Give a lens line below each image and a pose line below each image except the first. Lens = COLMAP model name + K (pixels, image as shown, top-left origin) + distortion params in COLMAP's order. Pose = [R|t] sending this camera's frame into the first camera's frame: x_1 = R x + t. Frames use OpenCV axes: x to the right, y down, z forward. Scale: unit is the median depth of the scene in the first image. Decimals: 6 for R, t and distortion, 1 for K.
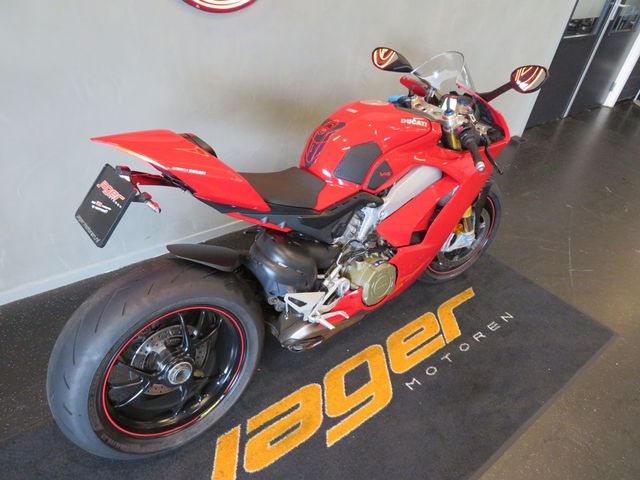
lens RADIAL K [[457.2, 0, 320.0], [0, 457.2, 240.0], [0, 0, 1]] dist [-0.005202, 0.002632]
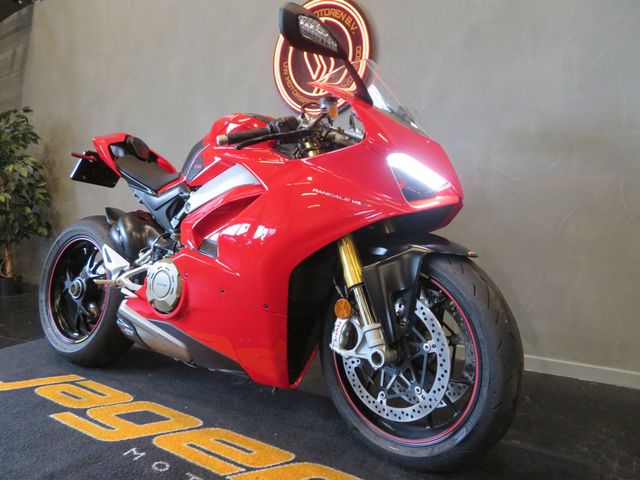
lens RADIAL K [[457.2, 0, 320.0], [0, 457.2, 240.0], [0, 0, 1]] dist [-0.005202, 0.002632]
pose [[0.305777, -0.048171, -0.950884, 1.113749], [-0.529531, 0.821400, -0.211894, 0.056536], [0.791263, 0.568315, 0.225657, 1.027221]]
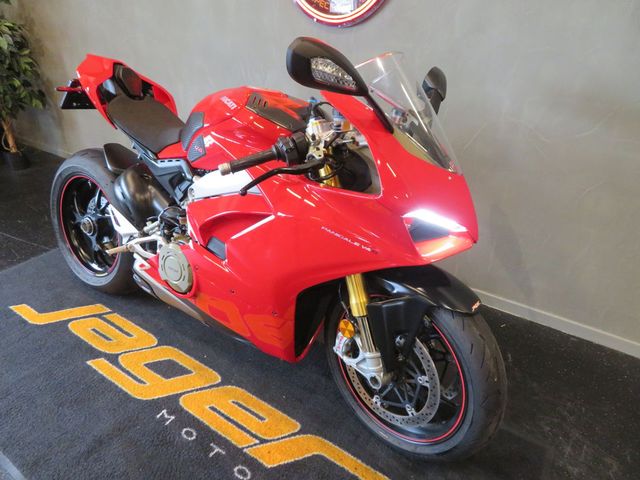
lens RADIAL K [[457.2, 0, 320.0], [0, 457.2, 240.0], [0, 0, 1]] dist [-0.005202, 0.002632]
pose [[0.284577, 0.345943, -0.894058, 1.050784], [-0.557303, 0.818535, 0.139332, -0.246658], [0.780019, 0.458610, 0.425732, 0.840161]]
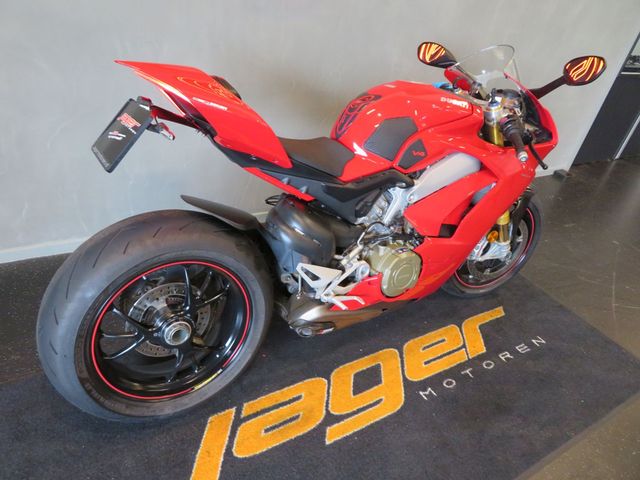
lens RADIAL K [[457.2, 0, 320.0], [0, 457.2, 240.0], [0, 0, 1]] dist [-0.005202, 0.002632]
pose [[0.991484, 0.107257, -0.073863, 0.028142], [-0.112515, 0.991100, -0.071144, 0.116241], [0.065575, 0.078849, 0.994728, 0.060897]]
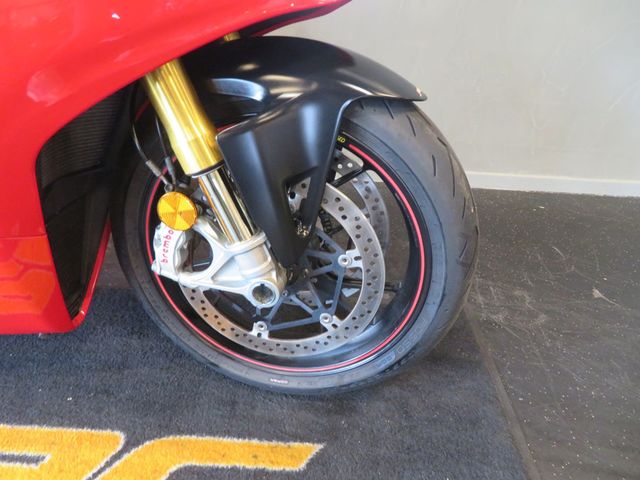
lens RADIAL K [[457.2, 0, 320.0], [0, 457.2, 240.0], [0, 0, 1]] dist [-0.005202, 0.002632]
pose [[0.774723, 0.300612, -0.556270, 0.704183], [-0.358508, 0.933512, 0.005179, -0.053556], [0.520842, 0.195414, 0.830986, 1.045670]]
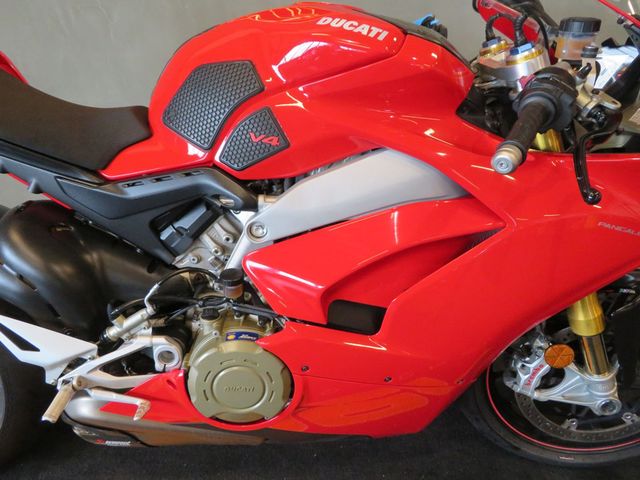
lens RADIAL K [[465.6, 0, 320.0], [0, 465.6, 240.0], [0, 0, 1]] dist [0.004005, 0.004599]
pose [[0.805248, 0.242350, -0.541150, 0.430872], [-0.316999, 0.947236, -0.047493, -0.045450], [0.501087, 0.209788, 0.839584, 0.637559]]
